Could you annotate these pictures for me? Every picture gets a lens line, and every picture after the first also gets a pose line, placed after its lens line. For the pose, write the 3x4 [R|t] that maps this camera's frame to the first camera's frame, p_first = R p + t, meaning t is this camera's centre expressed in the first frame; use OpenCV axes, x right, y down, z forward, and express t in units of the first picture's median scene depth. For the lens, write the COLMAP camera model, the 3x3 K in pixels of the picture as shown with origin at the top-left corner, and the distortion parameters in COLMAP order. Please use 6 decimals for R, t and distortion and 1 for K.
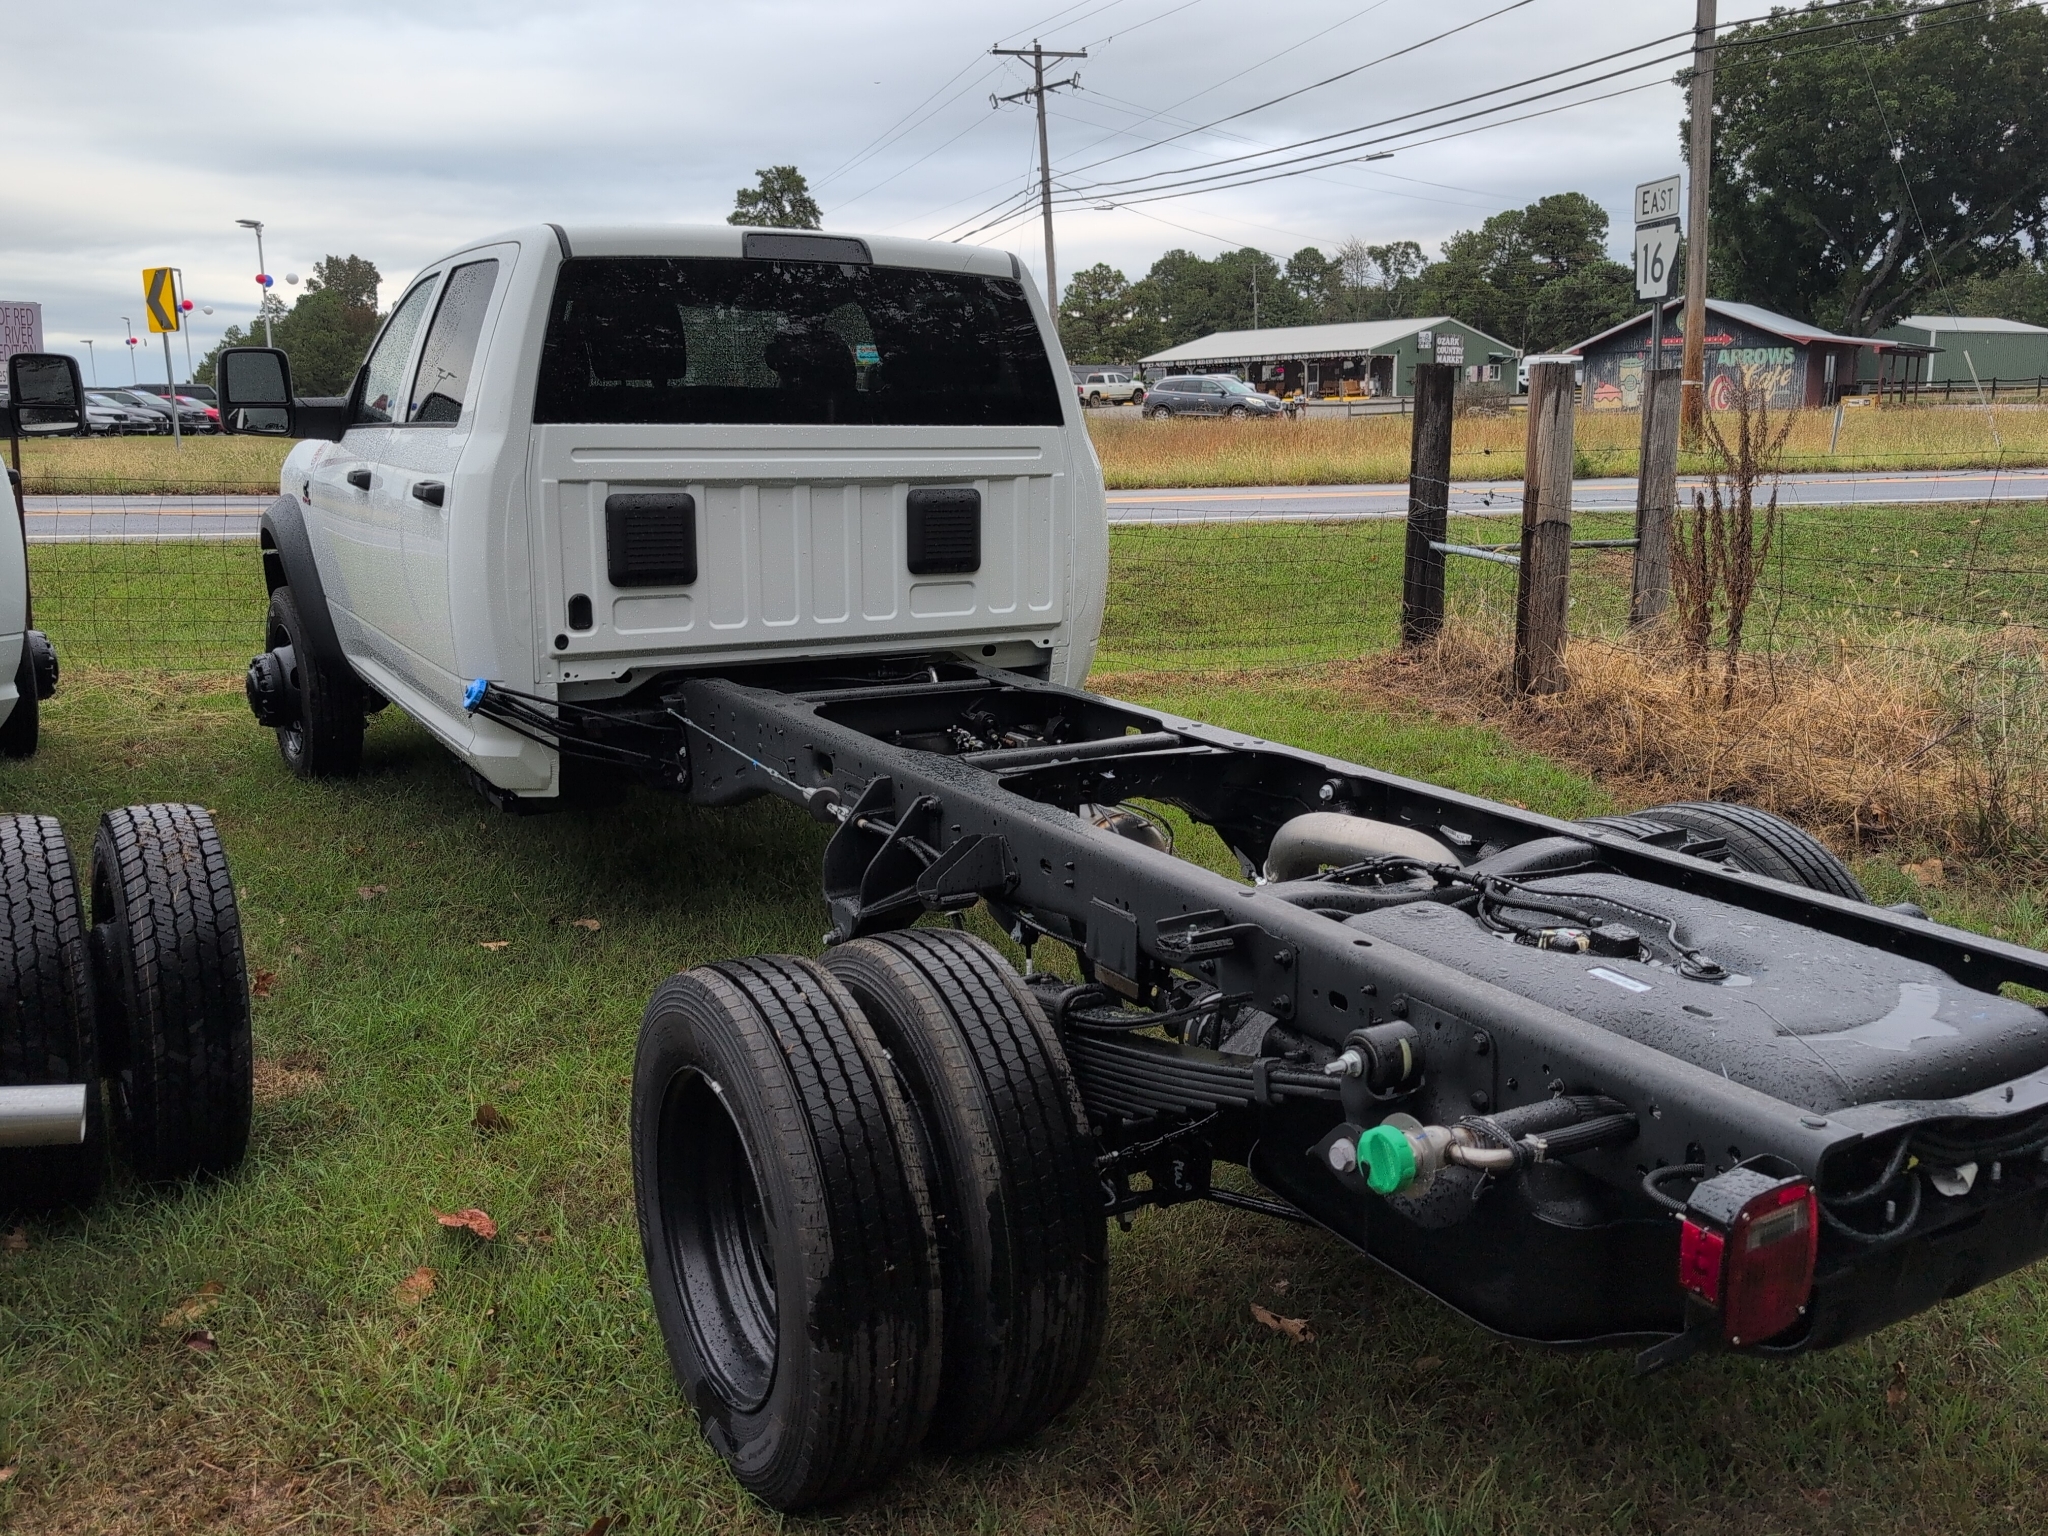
lens RADIAL K [[1720.5, 0, 1024.0], [0, 1720.5, 768.0], [0, 0, 1]] dist [0.003403, -0.001742]
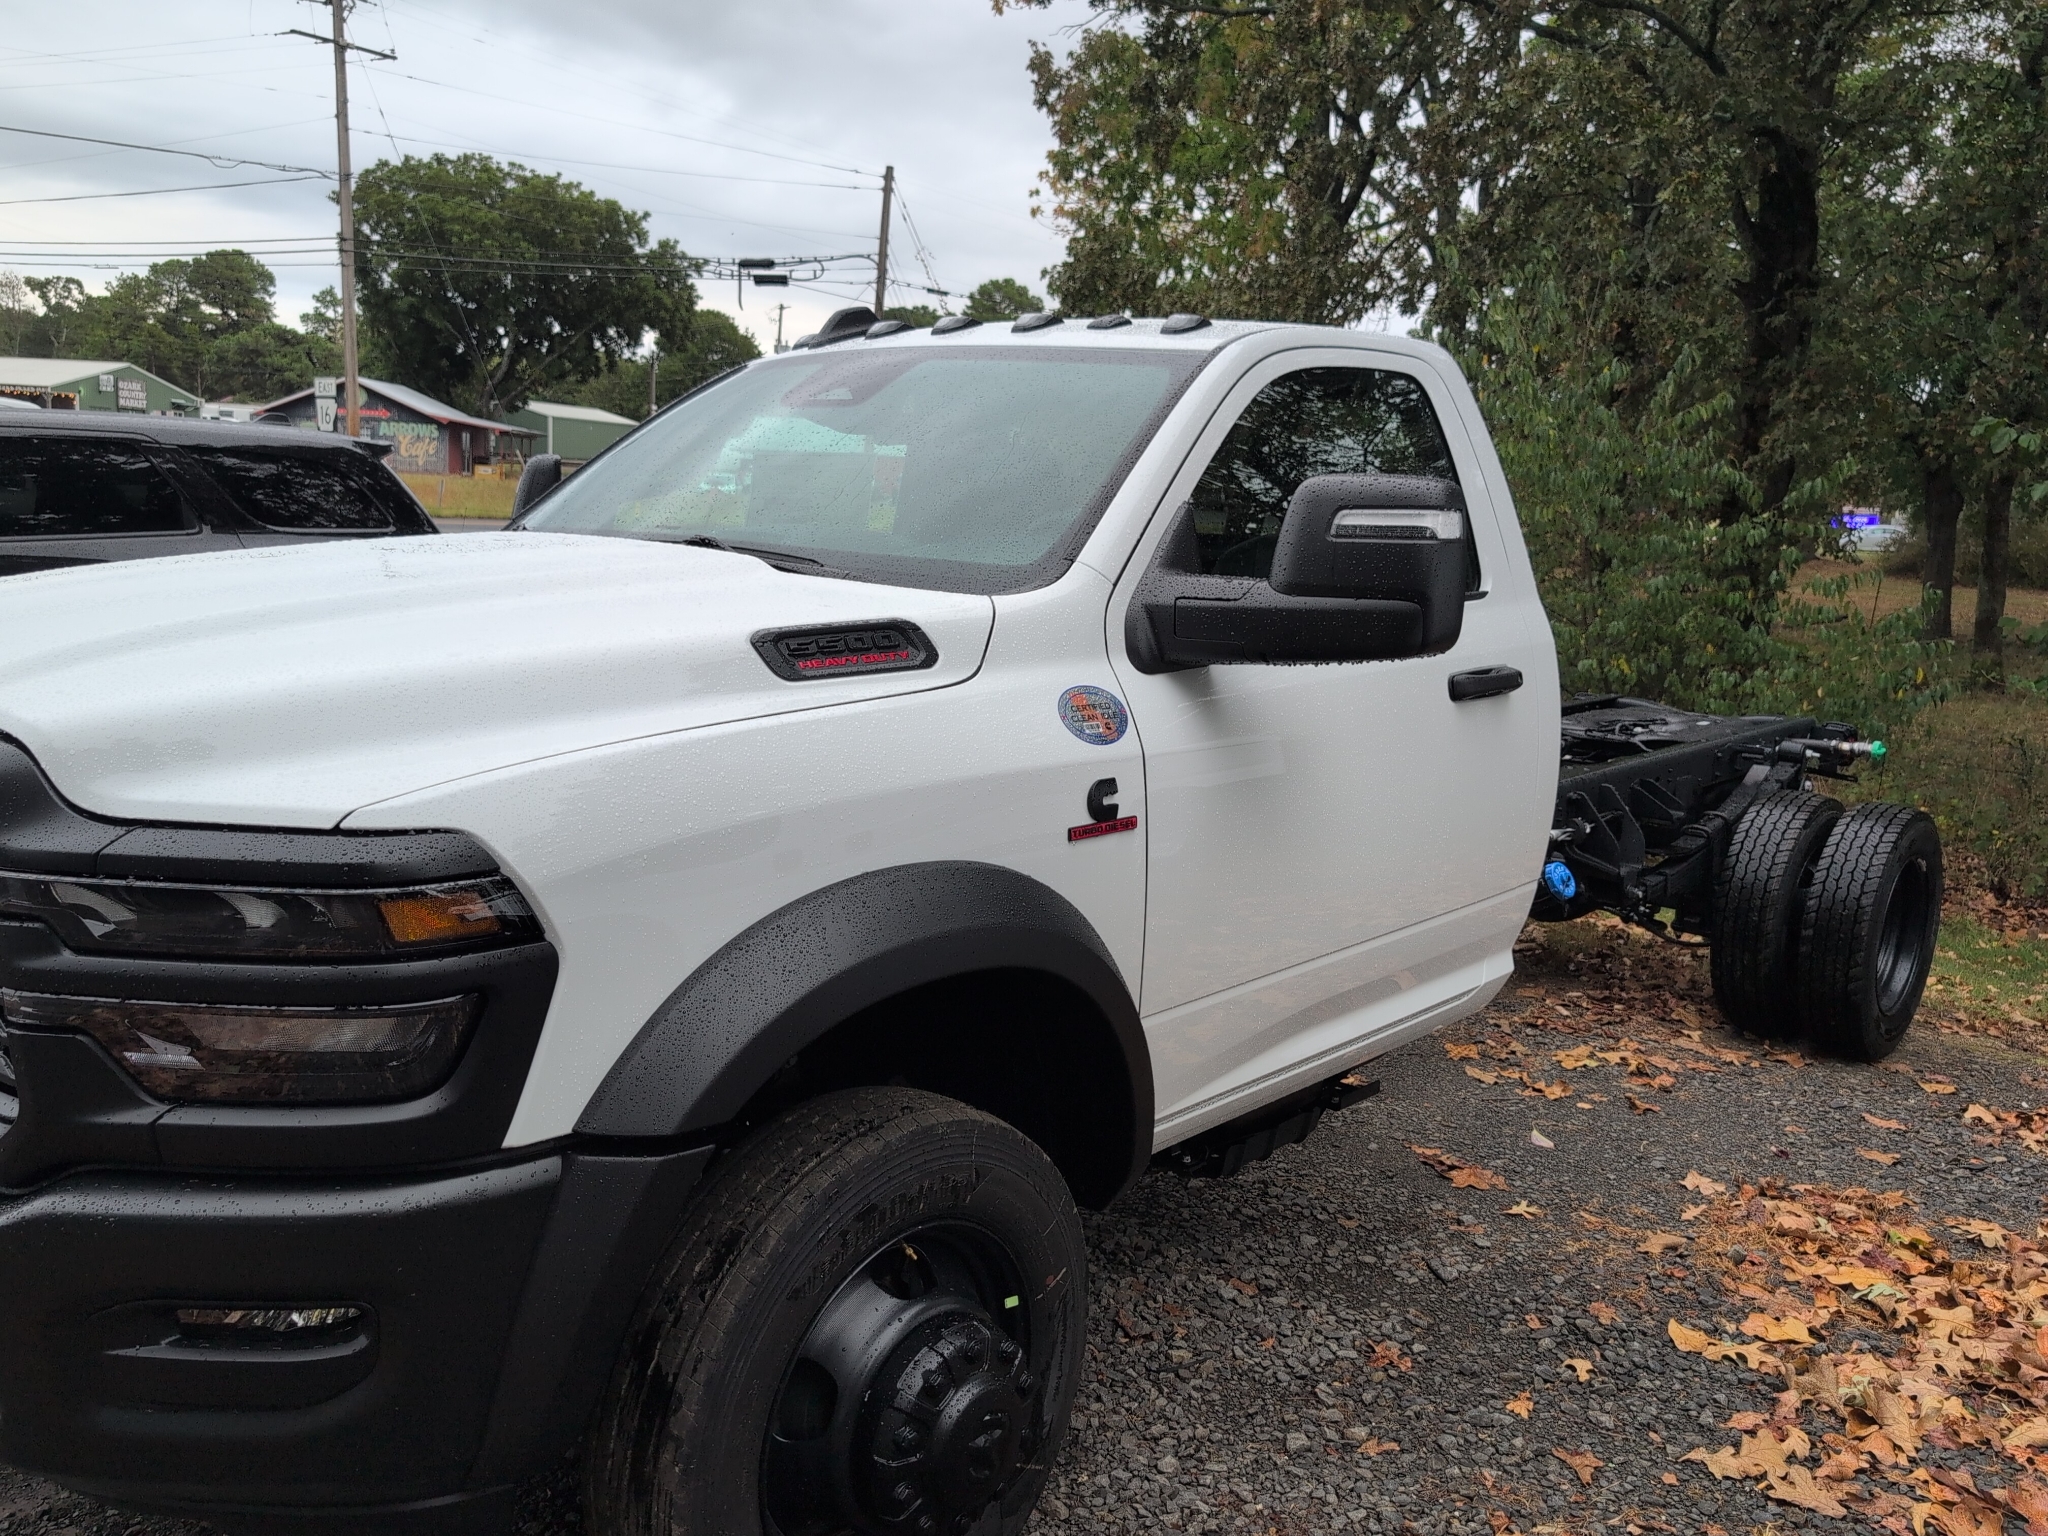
lens RADIAL K [[1720.5, 0, 1024.0], [0, 1720.5, 768.0], [0, 0, 1]] dist [0.003403, -0.001742]
pose [[0.748415, -0.049899, 0.661351, -0.056228], [0.068394, 0.997656, -0.002125, 0.028109], [-0.659695, 0.046823, 0.750074, -0.153354]]
